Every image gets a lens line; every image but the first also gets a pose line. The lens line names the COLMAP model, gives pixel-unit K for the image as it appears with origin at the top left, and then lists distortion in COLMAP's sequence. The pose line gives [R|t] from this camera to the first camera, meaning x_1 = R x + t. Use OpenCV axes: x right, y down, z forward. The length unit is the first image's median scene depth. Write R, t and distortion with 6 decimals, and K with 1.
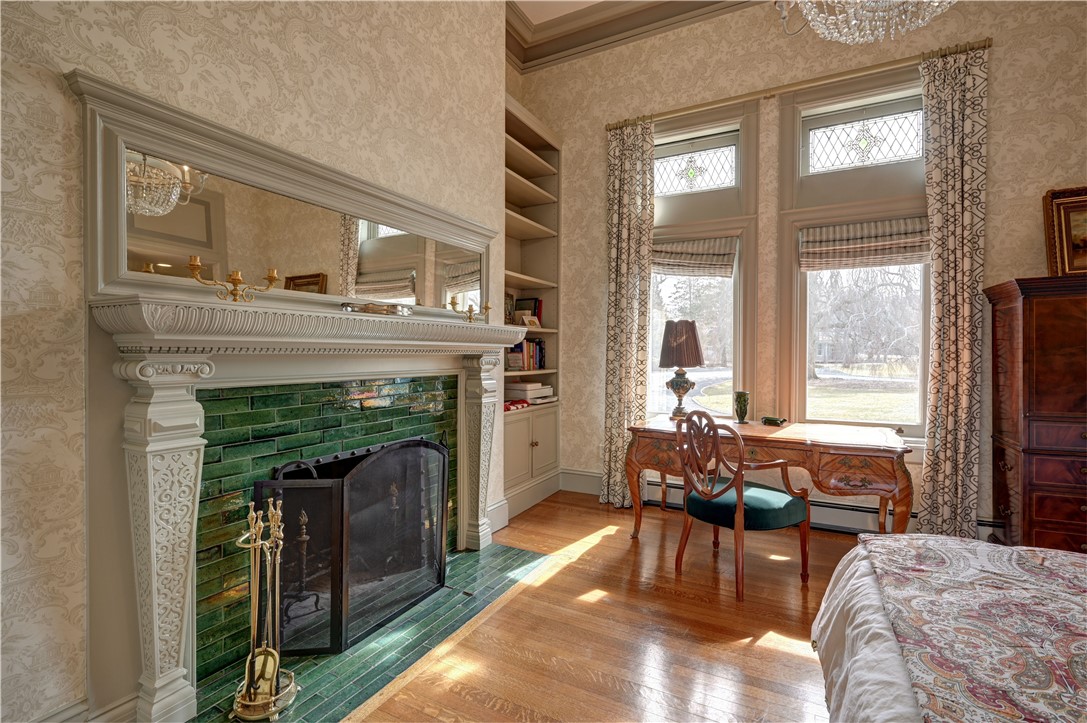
lens RADIAL K [[503.0, 0, 543.5], [0, 503.0, 359.3], [0, 0, 1]] dist [-0.003039, -0.000282]
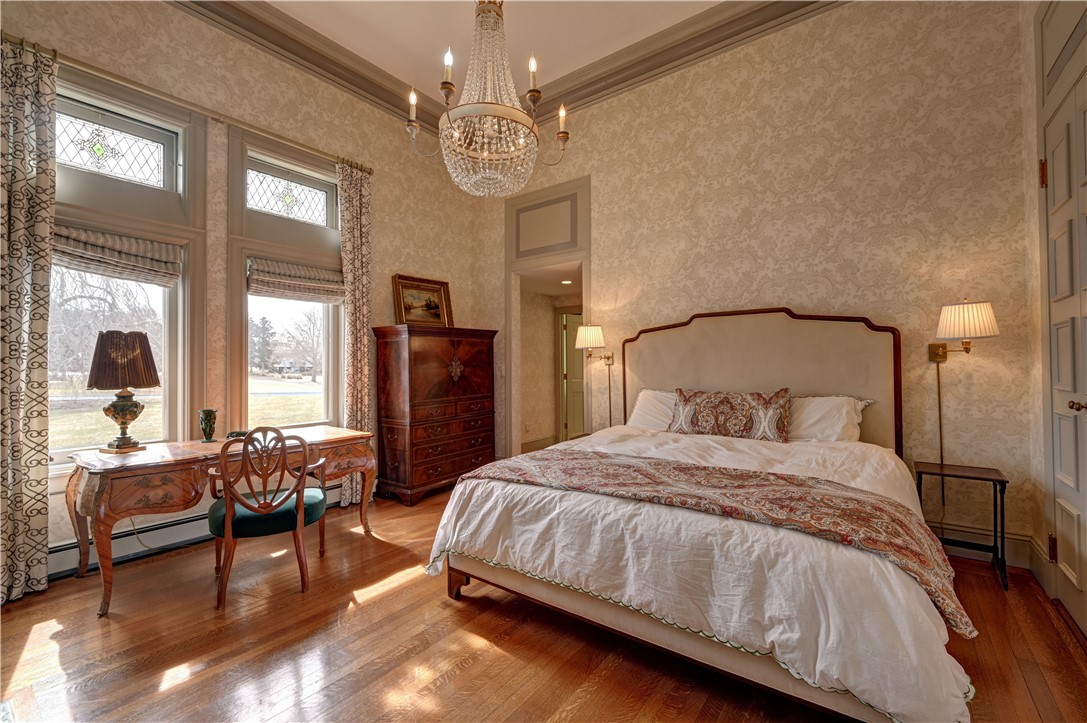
lens RADIAL K [[459.3, 0, 542.9], [0, 459.3, 360.8], [0, 0, 1]] dist [-0.002940, -0.000301]
pose [[0.150967, 0.009080, 0.988497, -0.385621], [0.021342, 0.999695, -0.012443, -0.005198], [-0.988308, 0.022975, 0.150728, 0.220941]]
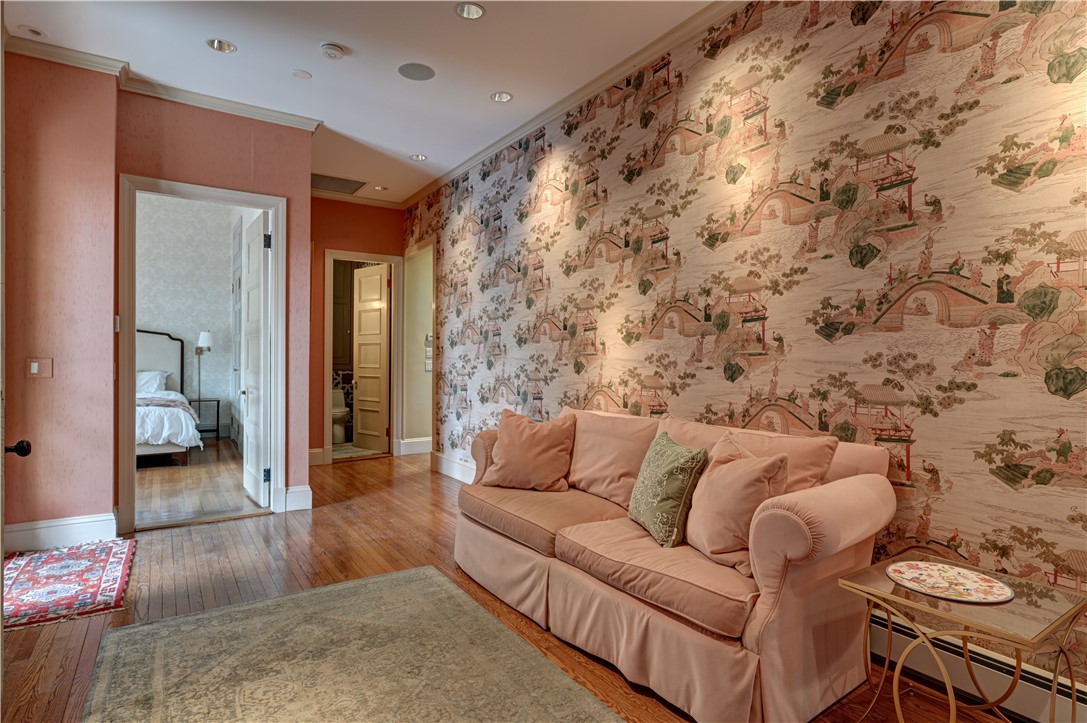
lens RADIAL K [[582.3, 0, 545.5], [0, 582.3, 357.2], [0, 0, 1]] dist [0.001376, 0.000127]
pose [[-0.878197, -0.007744, 0.478236, -1.222826], [-0.003164, 0.999941, 0.010381, -0.013529], [-0.478288, 0.007603, -0.878170, 0.699792]]
